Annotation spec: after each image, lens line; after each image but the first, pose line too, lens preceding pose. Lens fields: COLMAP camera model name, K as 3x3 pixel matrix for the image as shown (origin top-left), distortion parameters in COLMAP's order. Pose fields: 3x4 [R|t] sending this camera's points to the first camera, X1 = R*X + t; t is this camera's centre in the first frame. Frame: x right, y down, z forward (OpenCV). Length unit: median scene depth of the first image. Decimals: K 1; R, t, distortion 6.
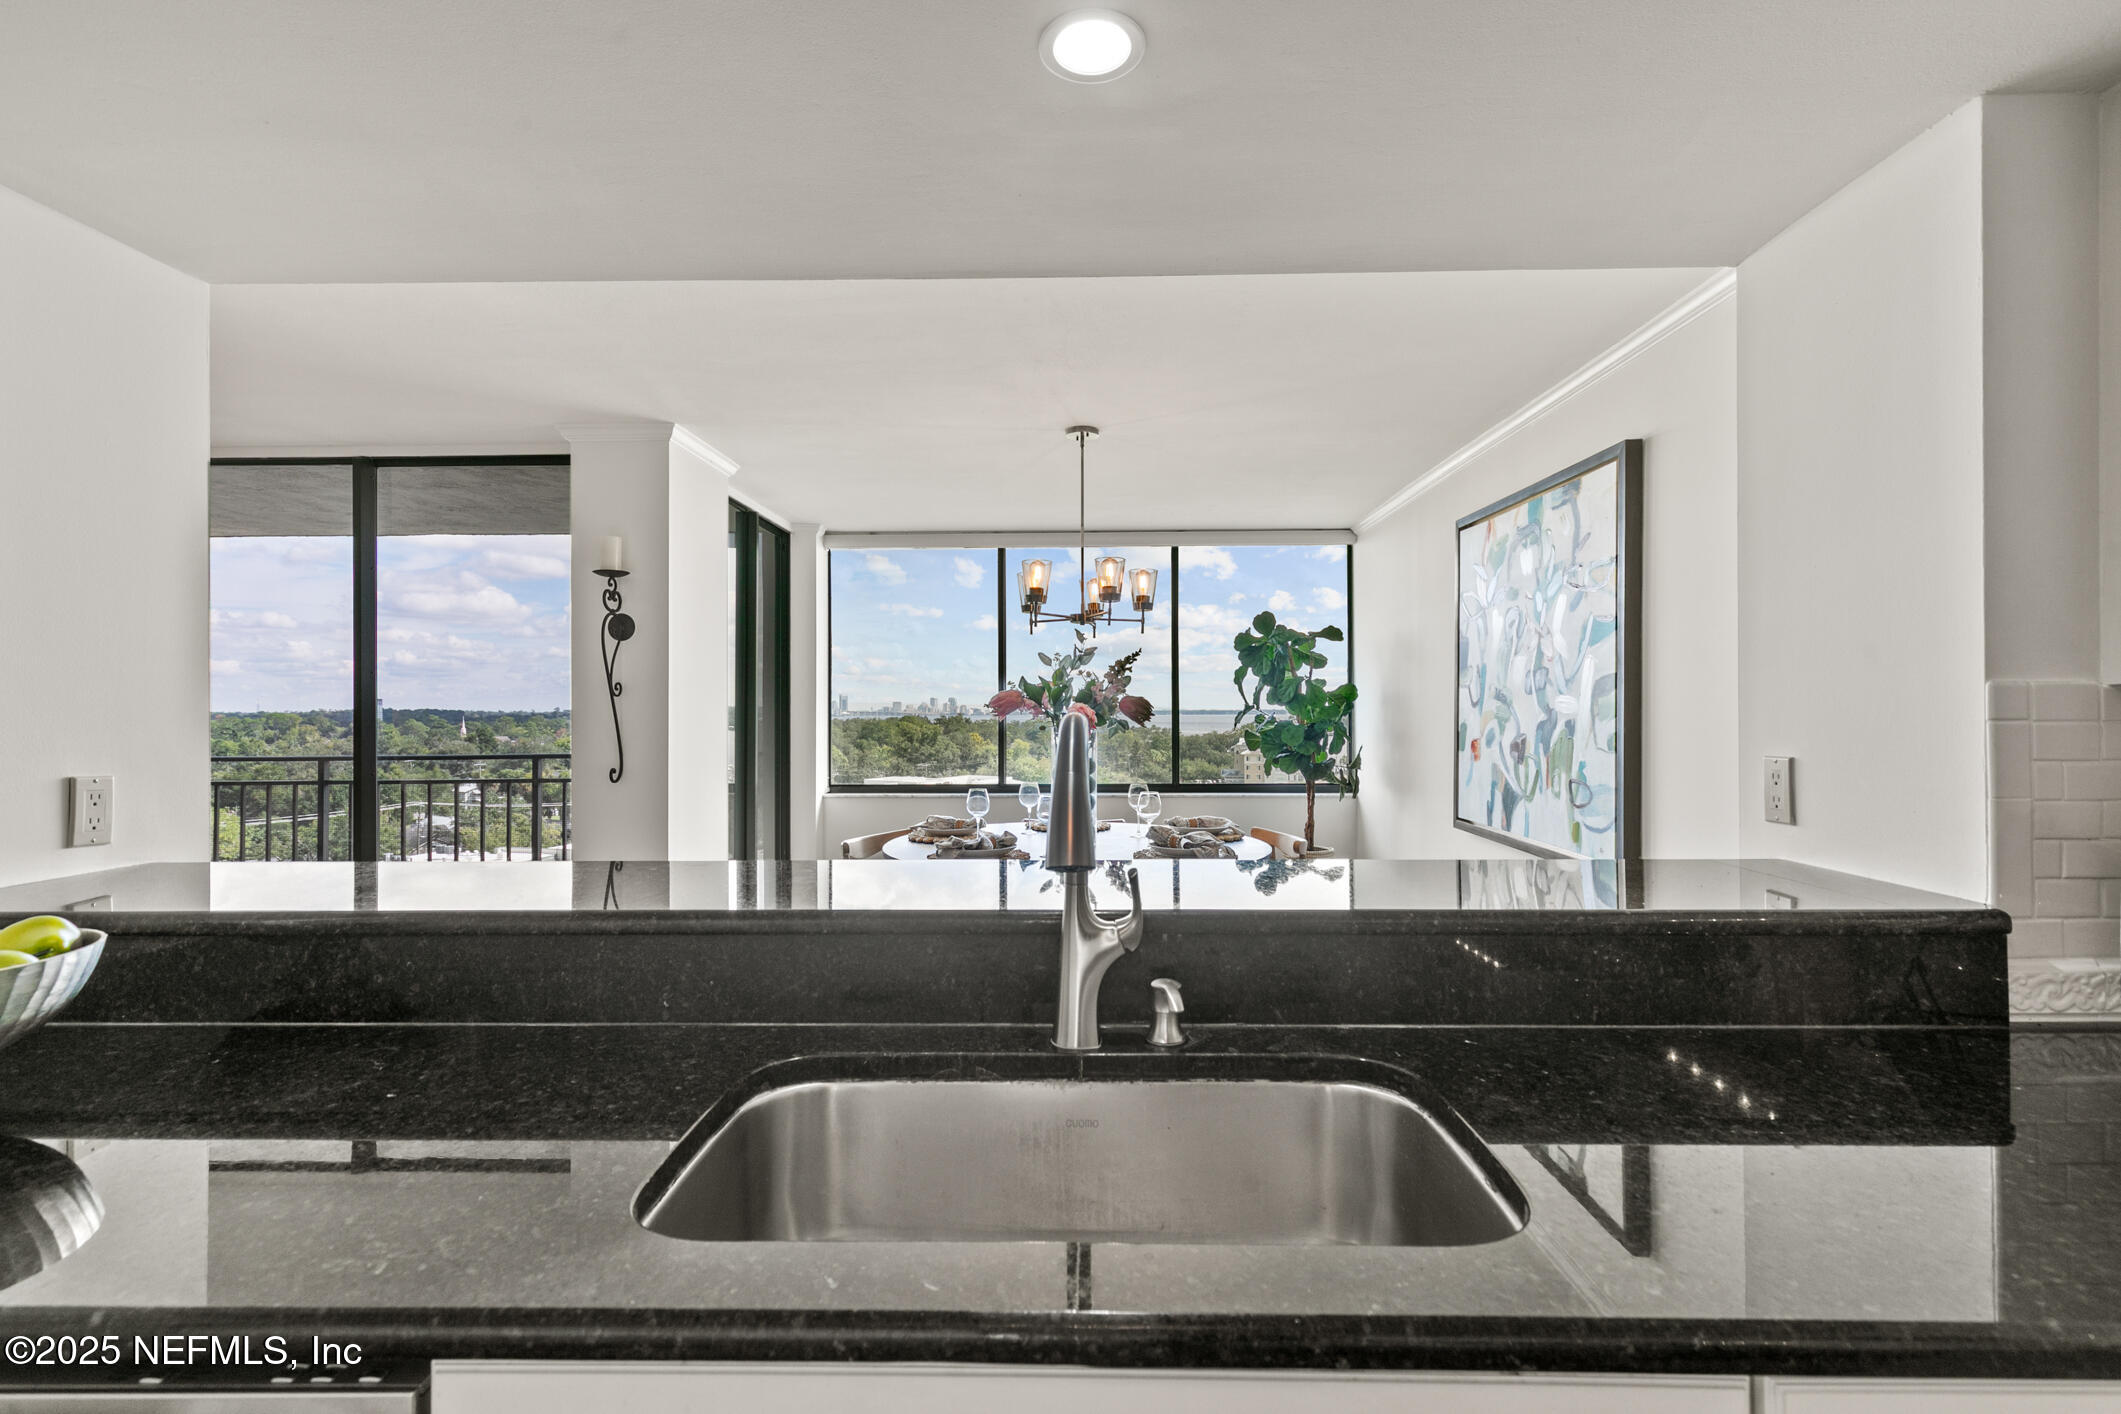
lens RADIAL K [[971.8, 0, 1075.1], [0, 971.8, 706.6], [0, 0, 1]] dist [0.009455, -0.001667]
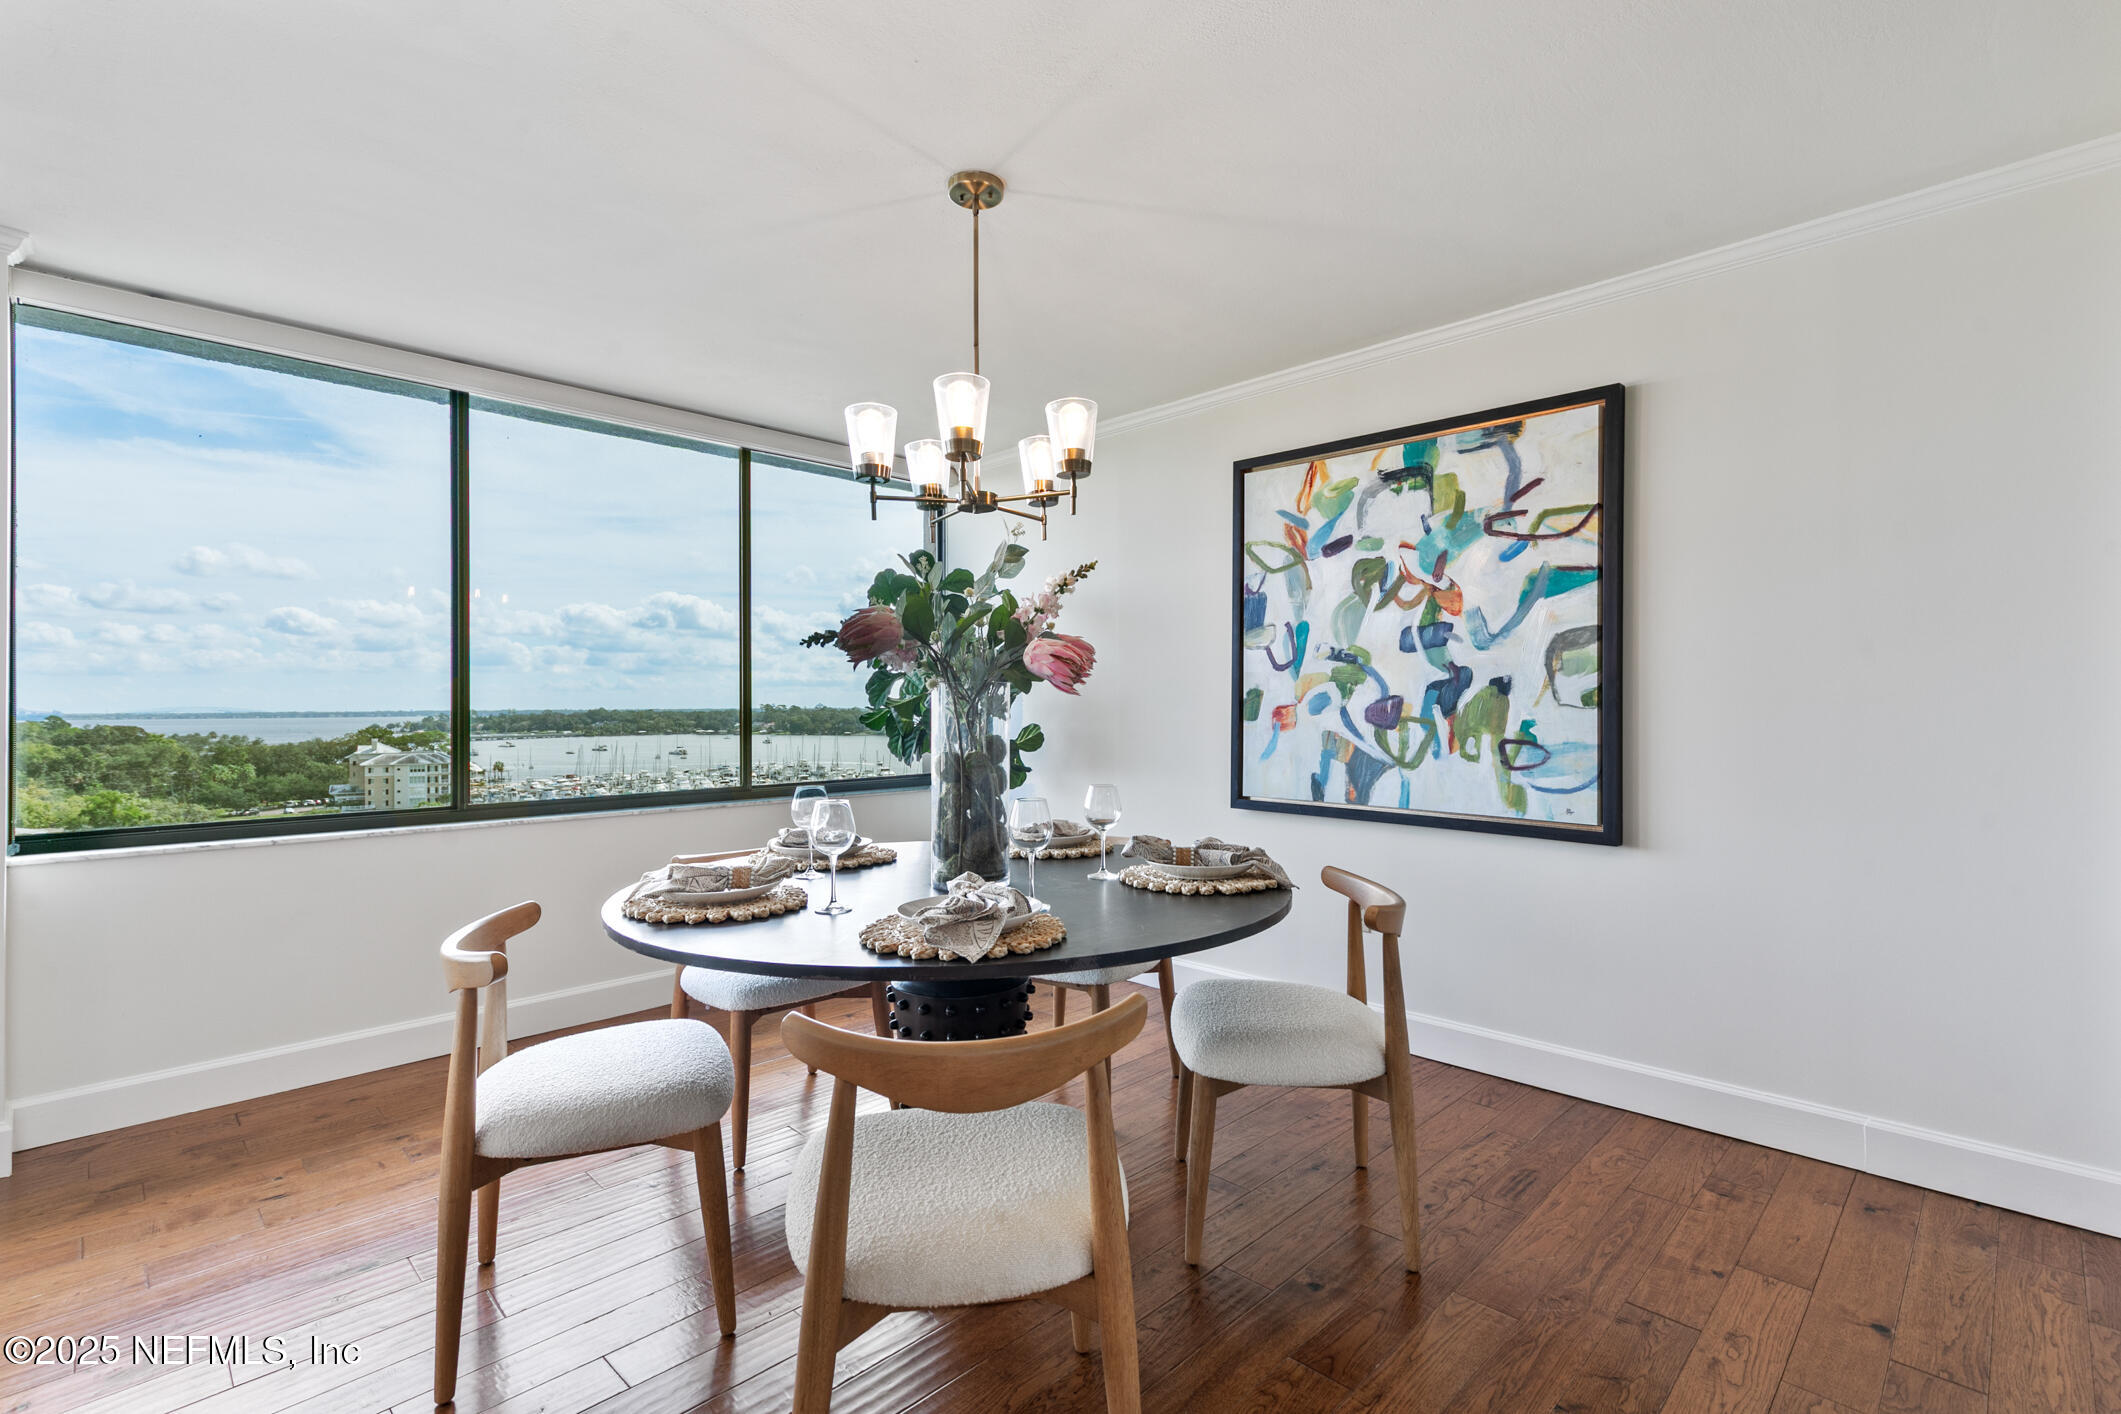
lens RADIAL K [[971.8, 0, 1072.0], [0, 971.8, 695.3], [0, 0, 1]] dist [0.009455, -0.001667]
pose [[0.691725, 0.007412, 0.722123, -0.385007], [0.001293, 0.999933, -0.011502, 0.035260], [-0.722159, 0.008890, 0.691669, 0.550930]]
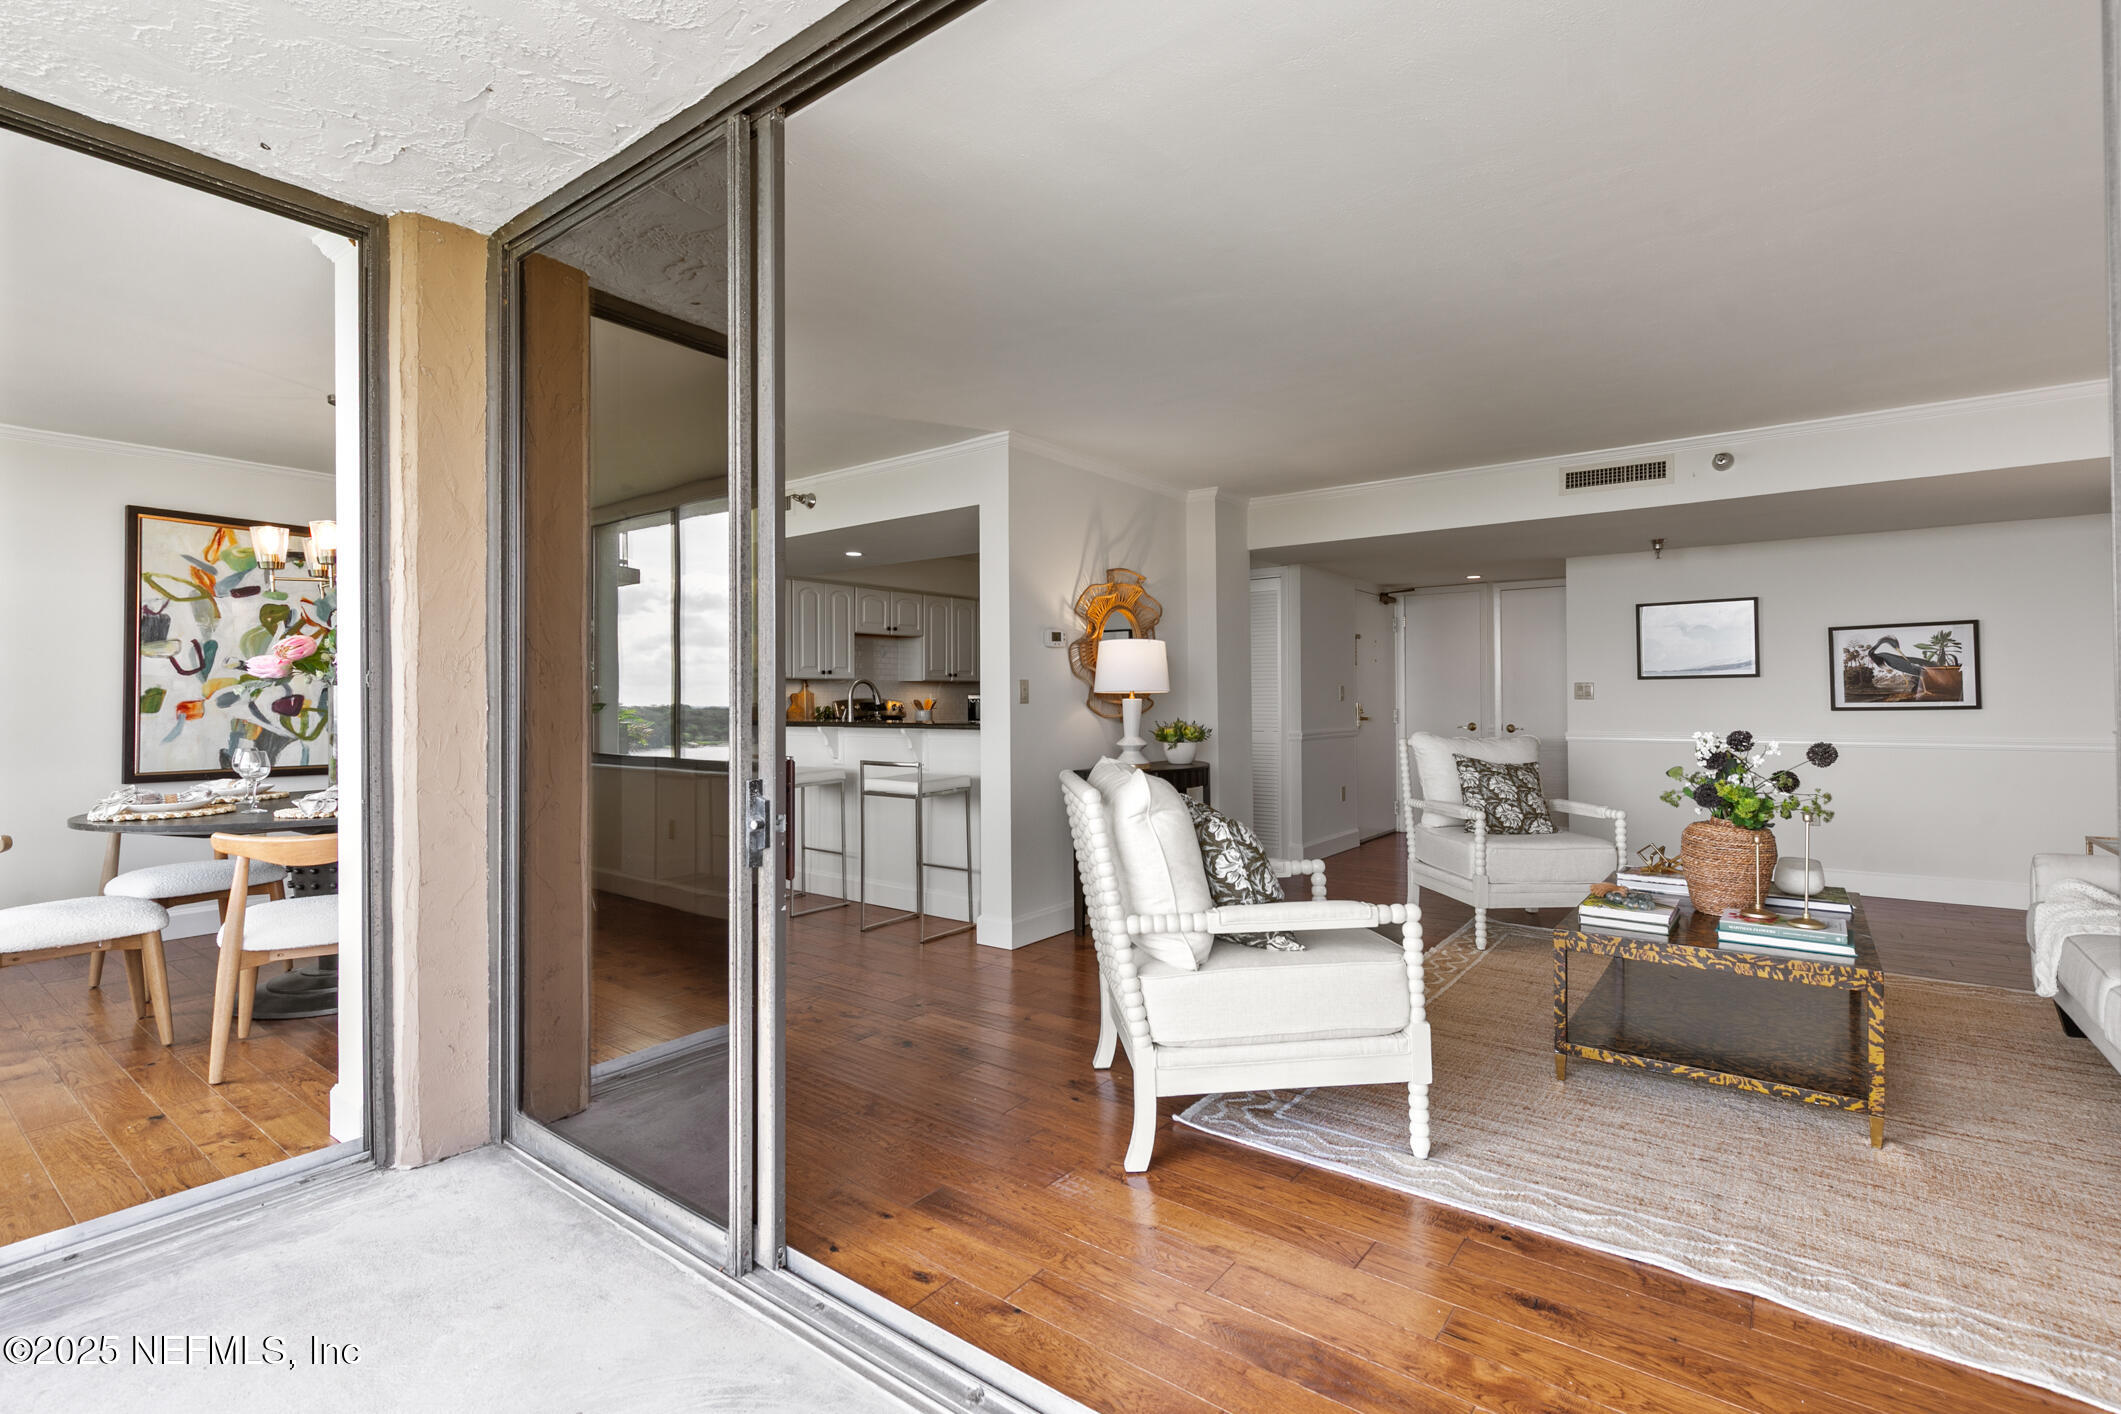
lens RADIAL K [[971.8, 0, 1055.6], [0, 971.8, 691.9], [0, 0, 1]] dist [0.009455, -0.001667]
pose [[-0.799260, 0.017859, 0.600720, -1.228993], [0.010699, 0.999823, -0.015490, 0.054500], [-0.600890, -0.005954, -0.799310, 1.391605]]
